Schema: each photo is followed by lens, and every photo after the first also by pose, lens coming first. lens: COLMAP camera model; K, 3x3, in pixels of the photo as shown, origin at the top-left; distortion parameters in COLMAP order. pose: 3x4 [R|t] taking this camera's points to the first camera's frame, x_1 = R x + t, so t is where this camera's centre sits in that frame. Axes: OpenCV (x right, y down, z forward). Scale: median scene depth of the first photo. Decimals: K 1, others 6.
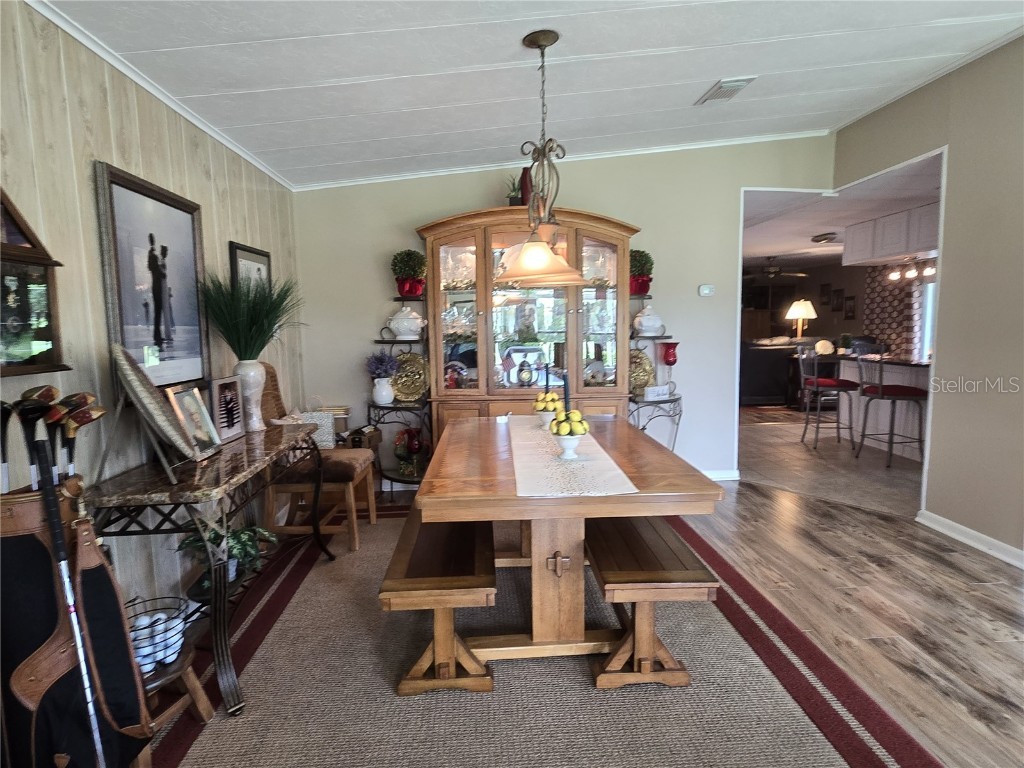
lens RADIAL K [[577.1, 0, 513.4], [0, 577.1, 394.7], [0, 0, 1]] dist [-0.000444, 0.002762]
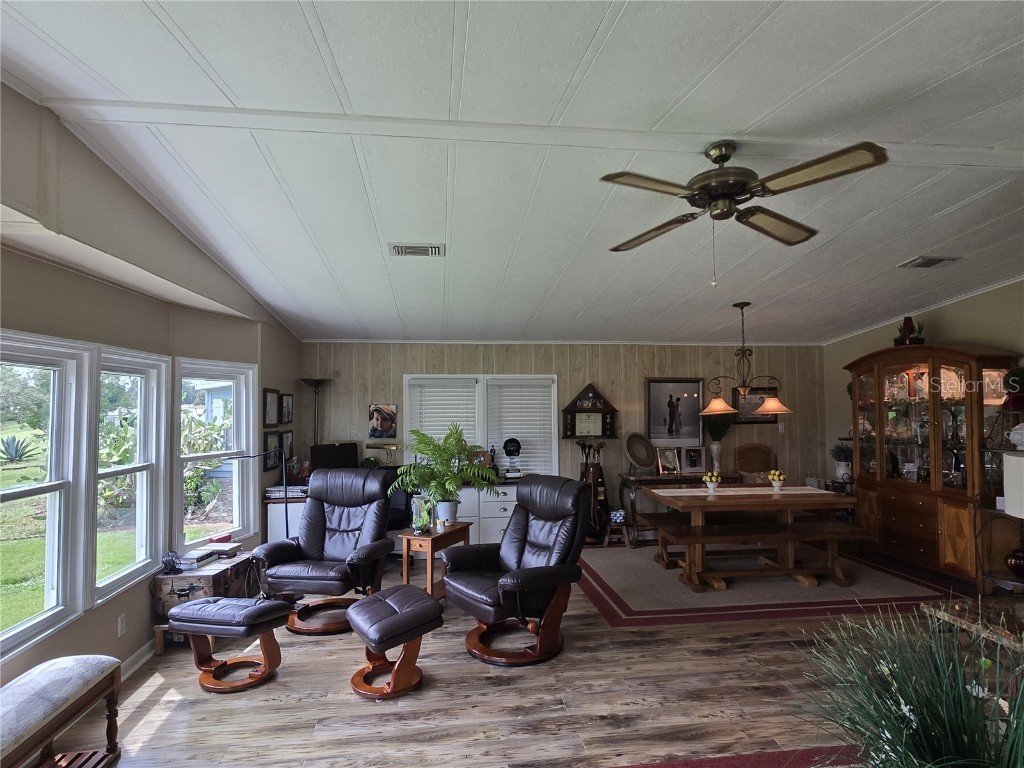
lens RADIAL K [[577.1, 0, 515.2], [0, 577.1, 384.3], [0, 0, 1]] dist [-0.000444, 0.002762]
pose [[0.064548, -0.021234, -0.997689, 2.134663], [-0.114718, 0.992988, -0.028556, -0.151665], [0.991299, 0.116296, 0.061659, 0.036523]]
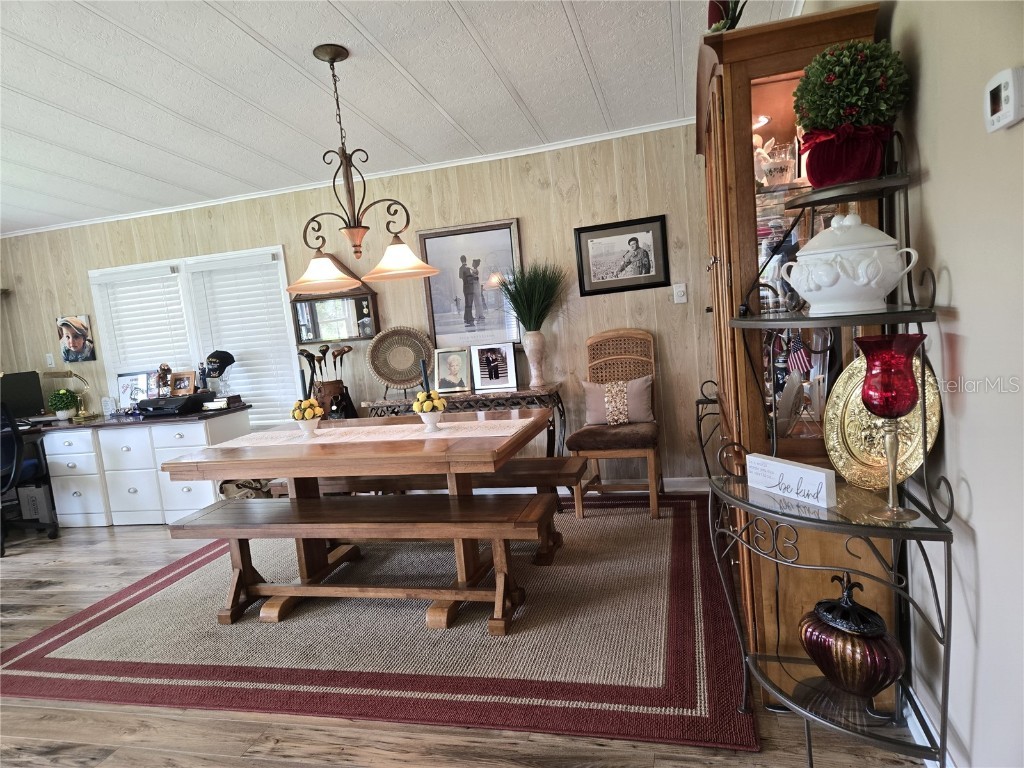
lens RADIAL K [[680.4, 0, 504.3], [0, 680.4, 388.5], [0, 0, 1]] dist [0.029106, -0.002670]
pose [[-0.315042, 0.157287, -0.935954, 1.190417], [-0.007772, 0.985711, 0.168265, -0.223720], [0.949046, 0.060285, -0.309318, 1.677035]]
